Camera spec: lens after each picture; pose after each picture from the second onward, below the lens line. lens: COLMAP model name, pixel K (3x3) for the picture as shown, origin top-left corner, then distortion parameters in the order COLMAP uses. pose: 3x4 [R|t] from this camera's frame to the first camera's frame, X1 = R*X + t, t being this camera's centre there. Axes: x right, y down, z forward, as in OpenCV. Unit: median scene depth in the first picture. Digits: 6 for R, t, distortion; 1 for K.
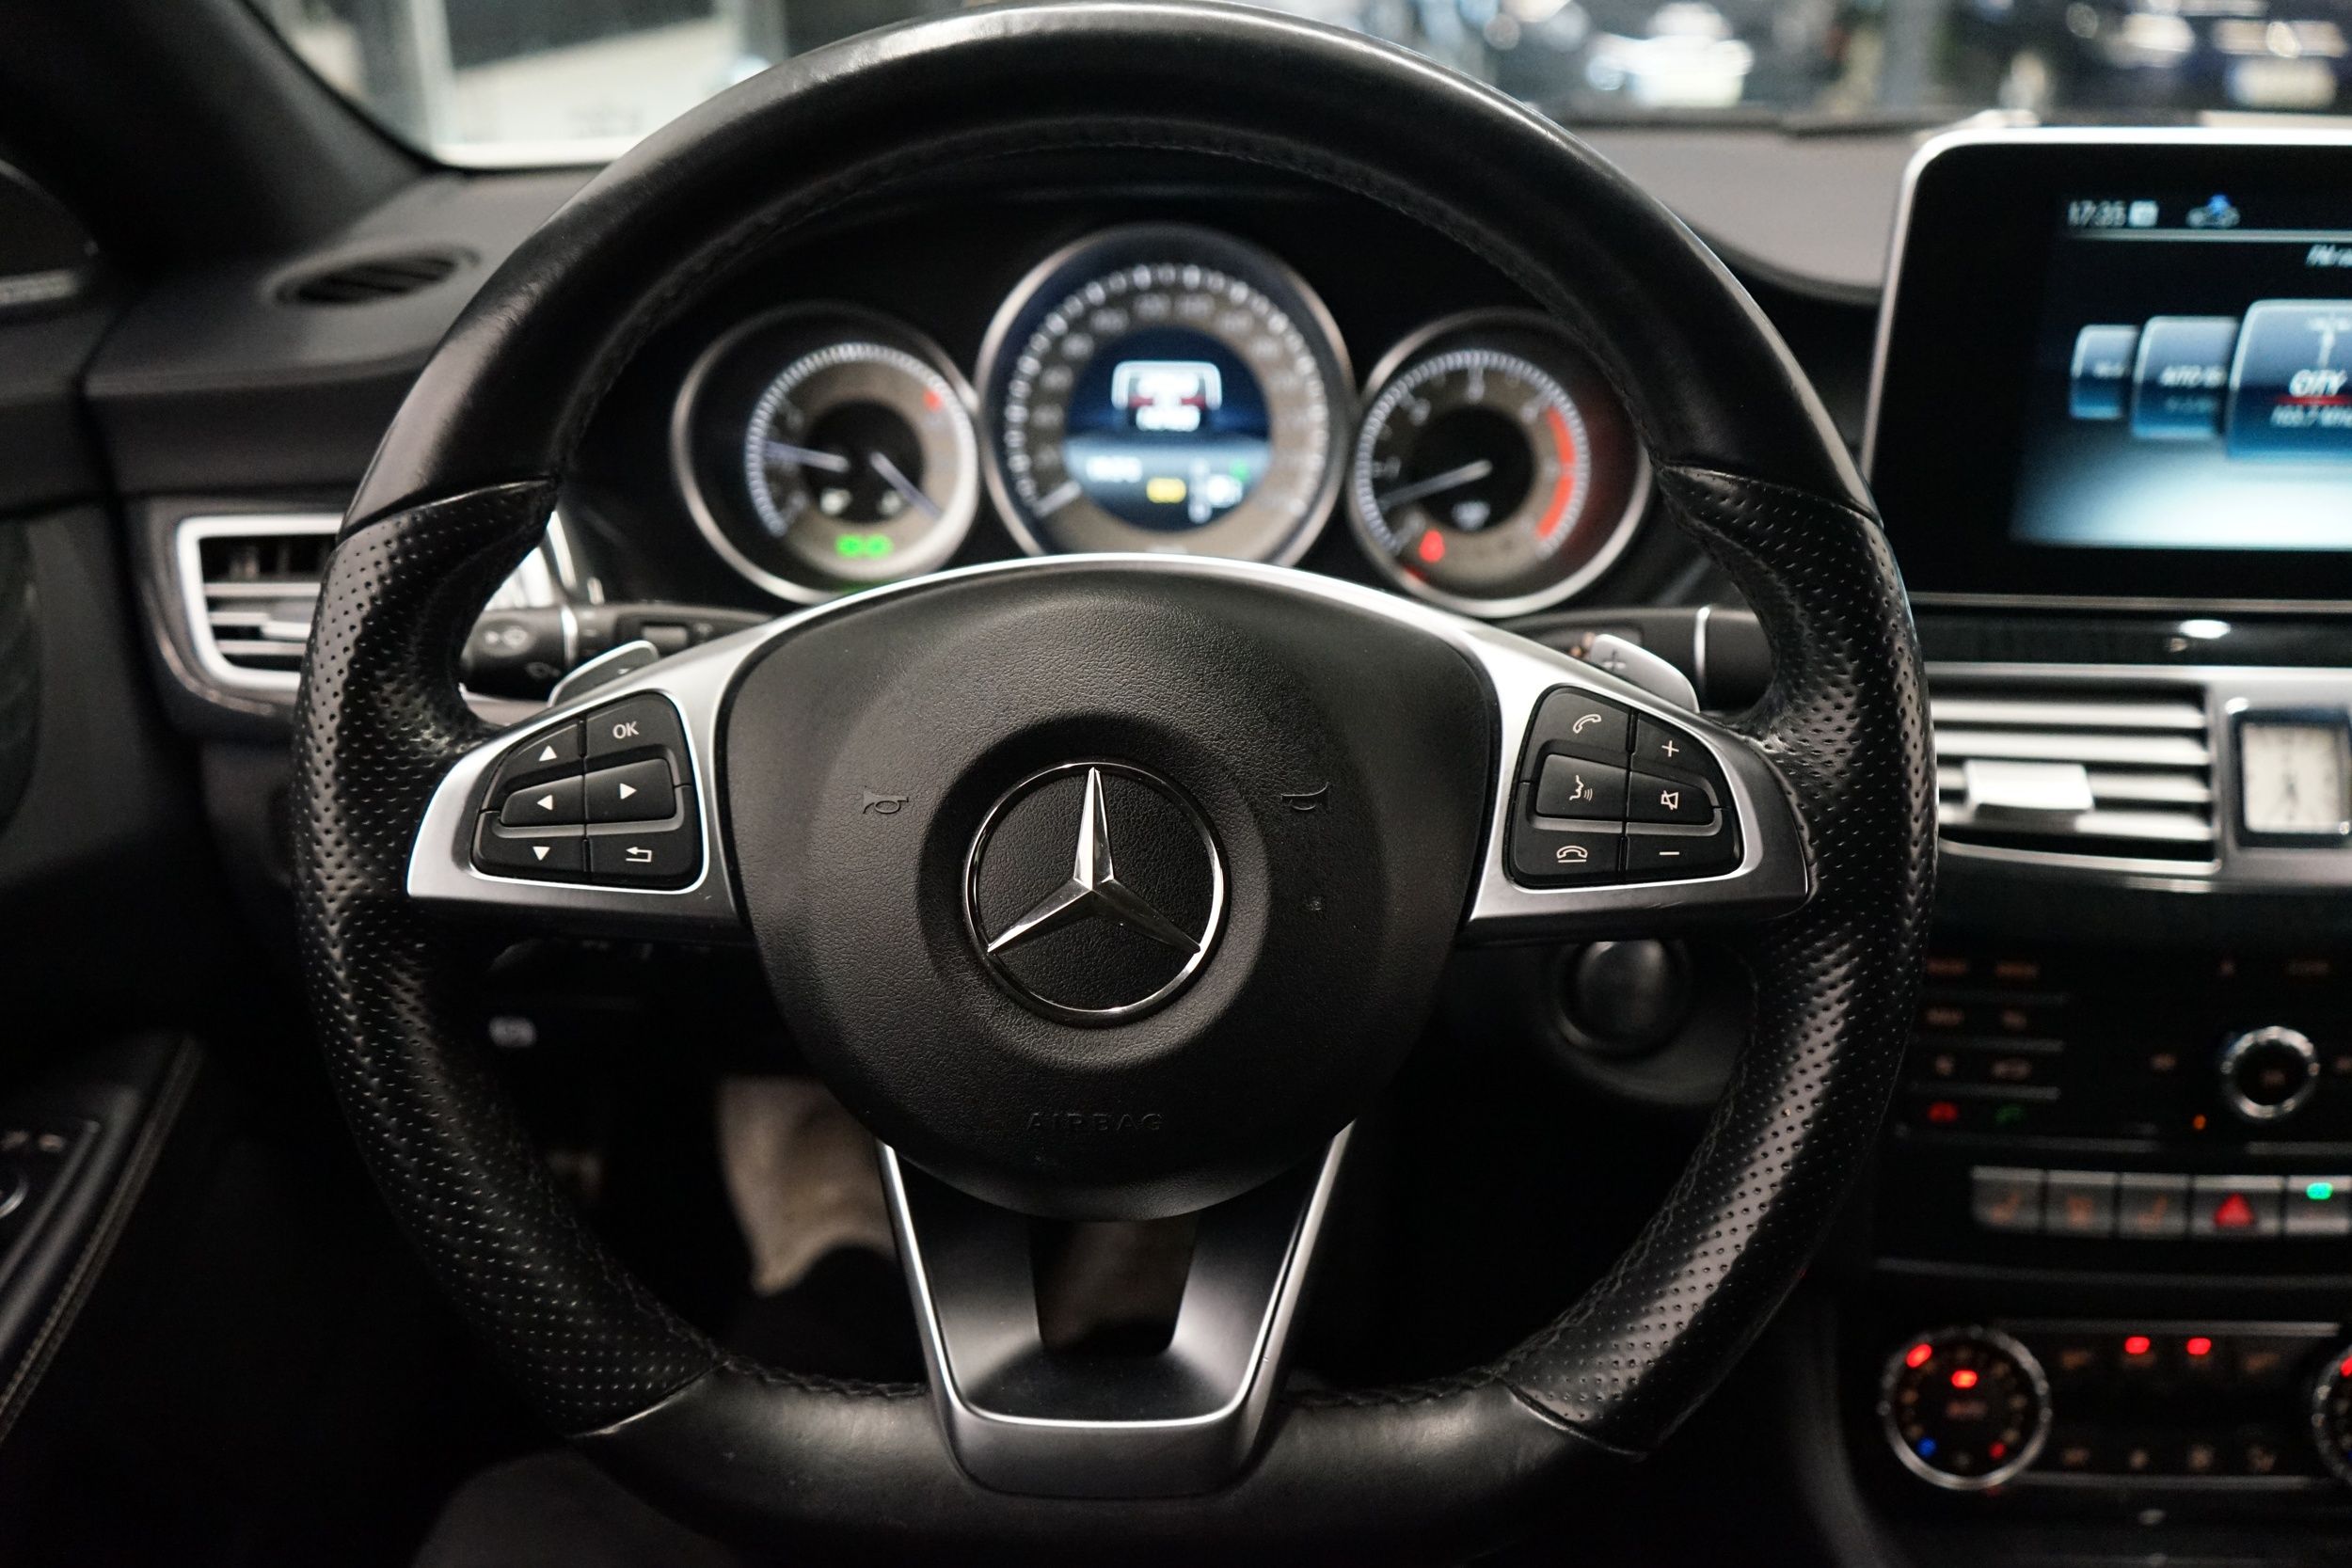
lens RADIAL K [[1881.3, 0, 1176.6], [0, 1881.3, 779.1], [0, 0, 1]] dist [0.002935, 0.008827]
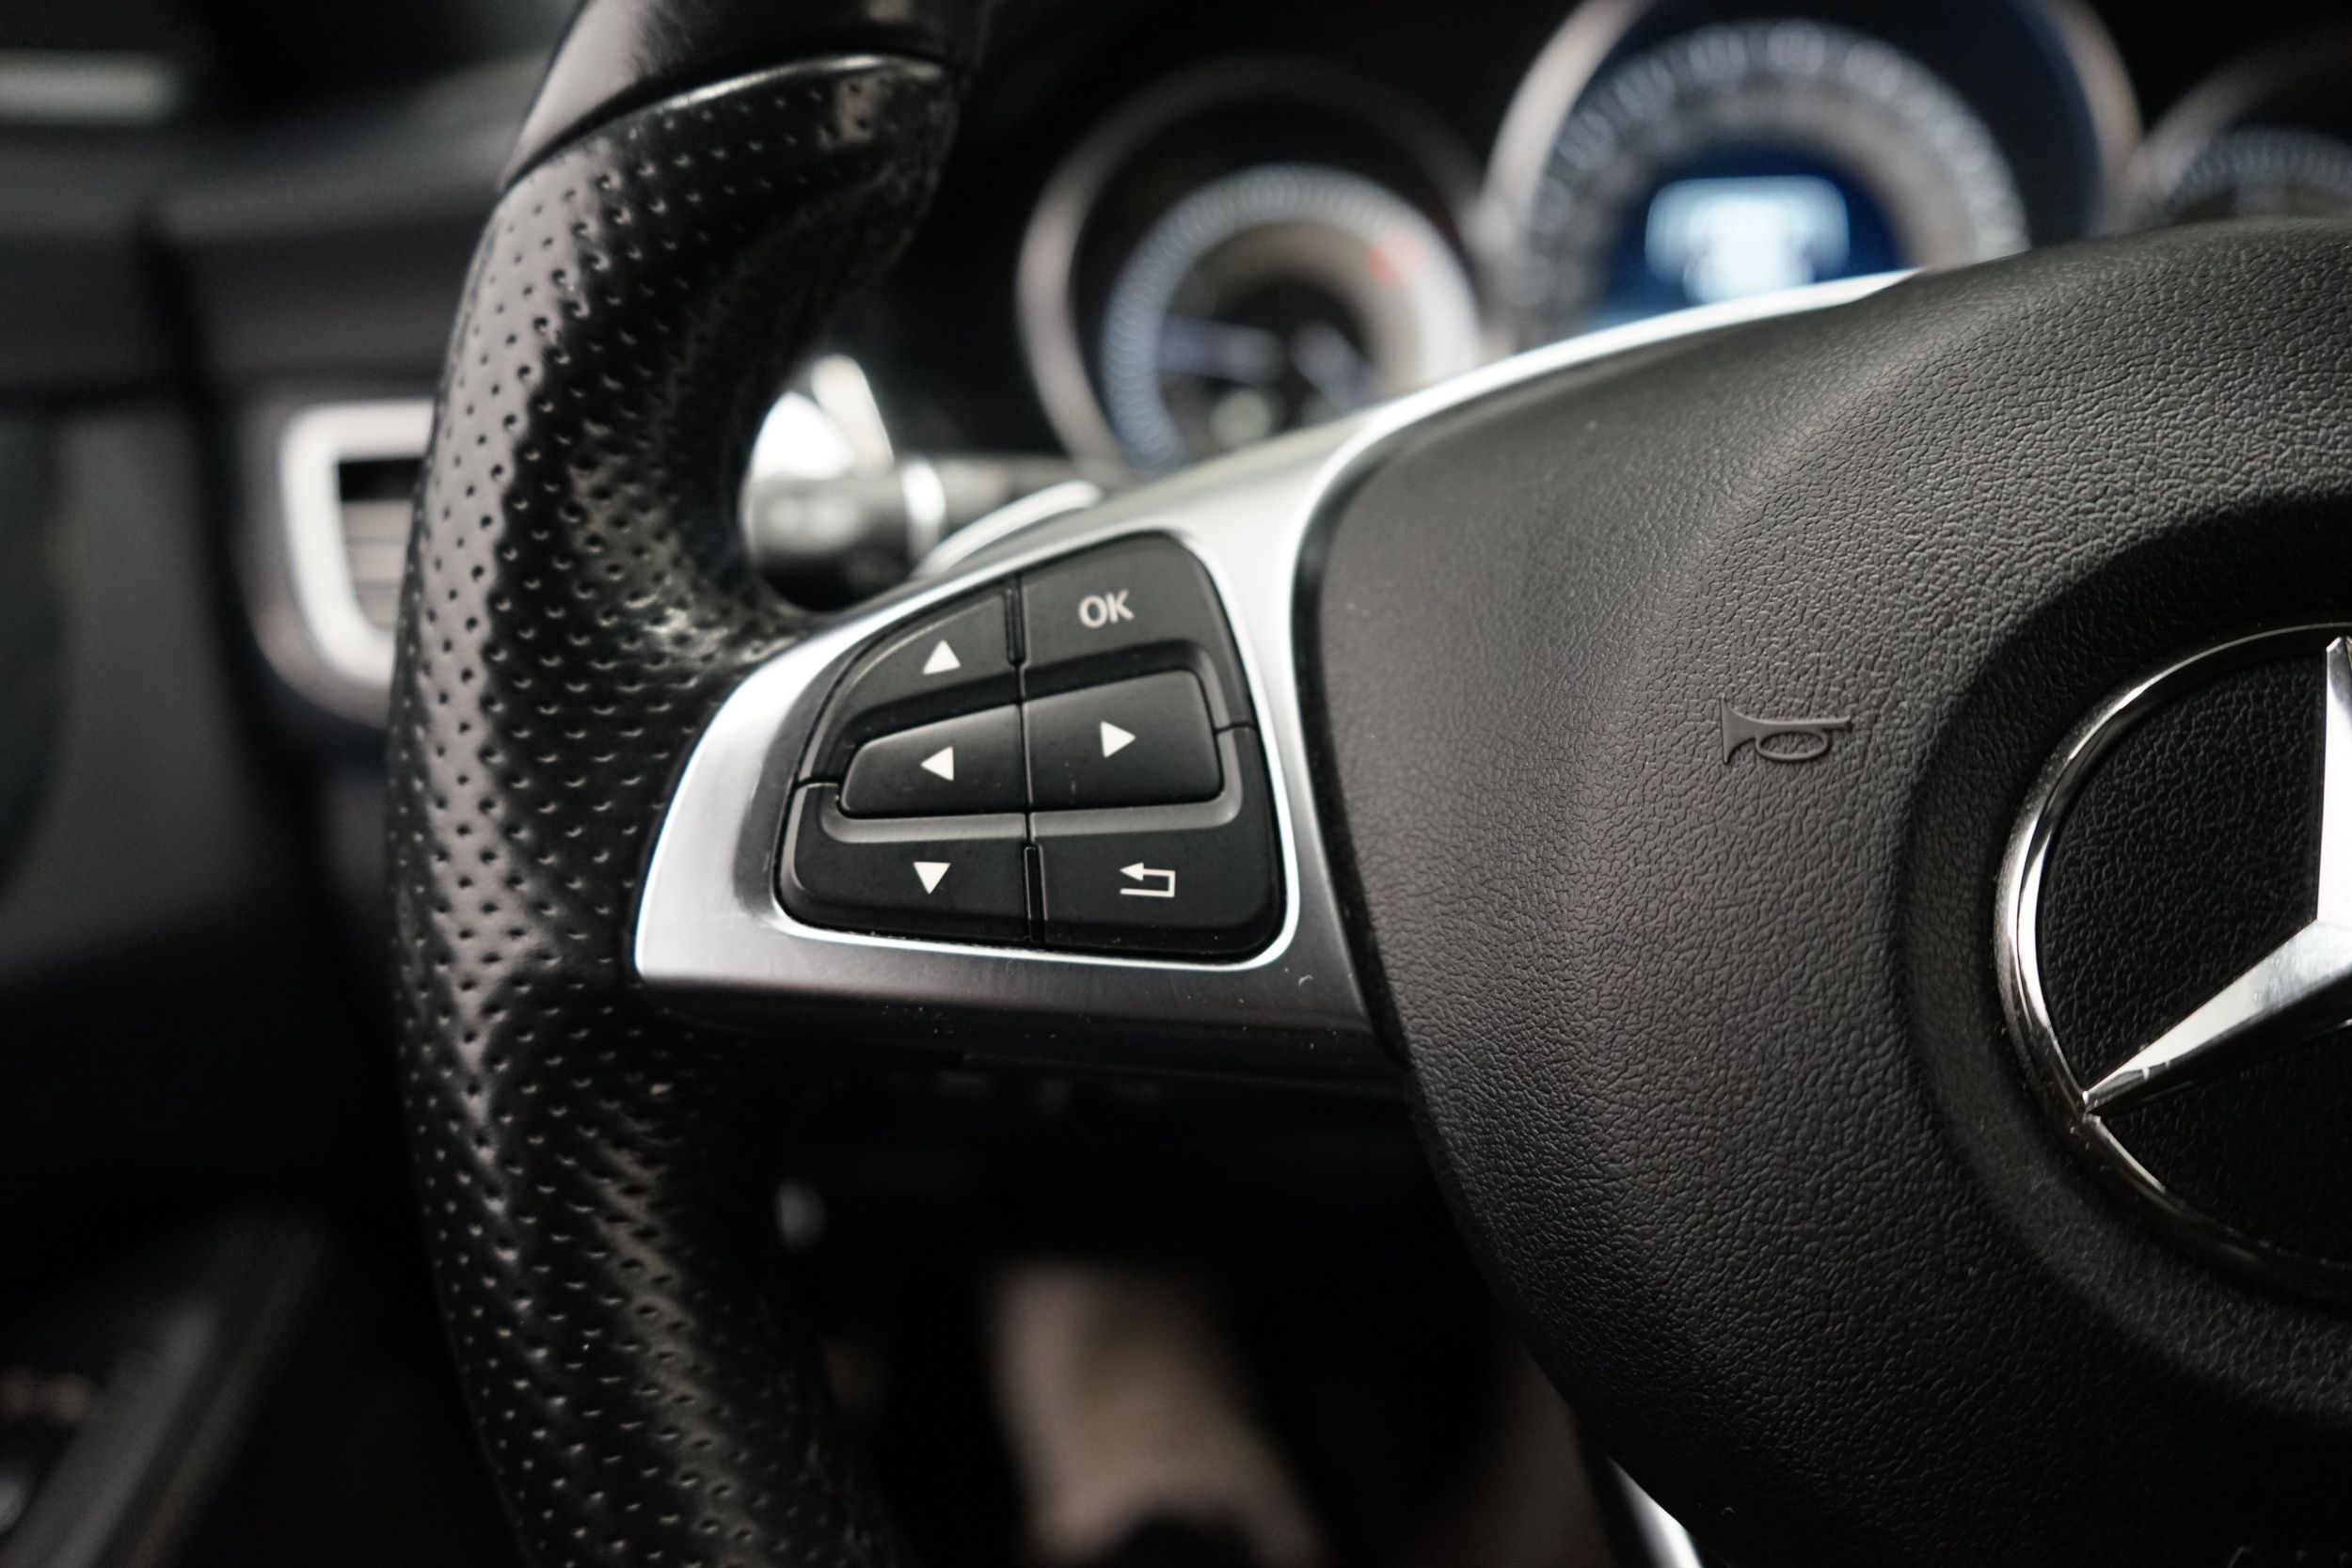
lens RADIAL K [[1881.3, 0, 1173.1], [0, 1881.3, 787.3], [0, 0, 1]] dist [0.002935, 0.008827]
pose [[0.994916, -0.012351, -0.099945, -0.232687], [0.005720, 0.997779, -0.066371, 0.046846], [0.100542, 0.065462, 0.992777, 0.558226]]
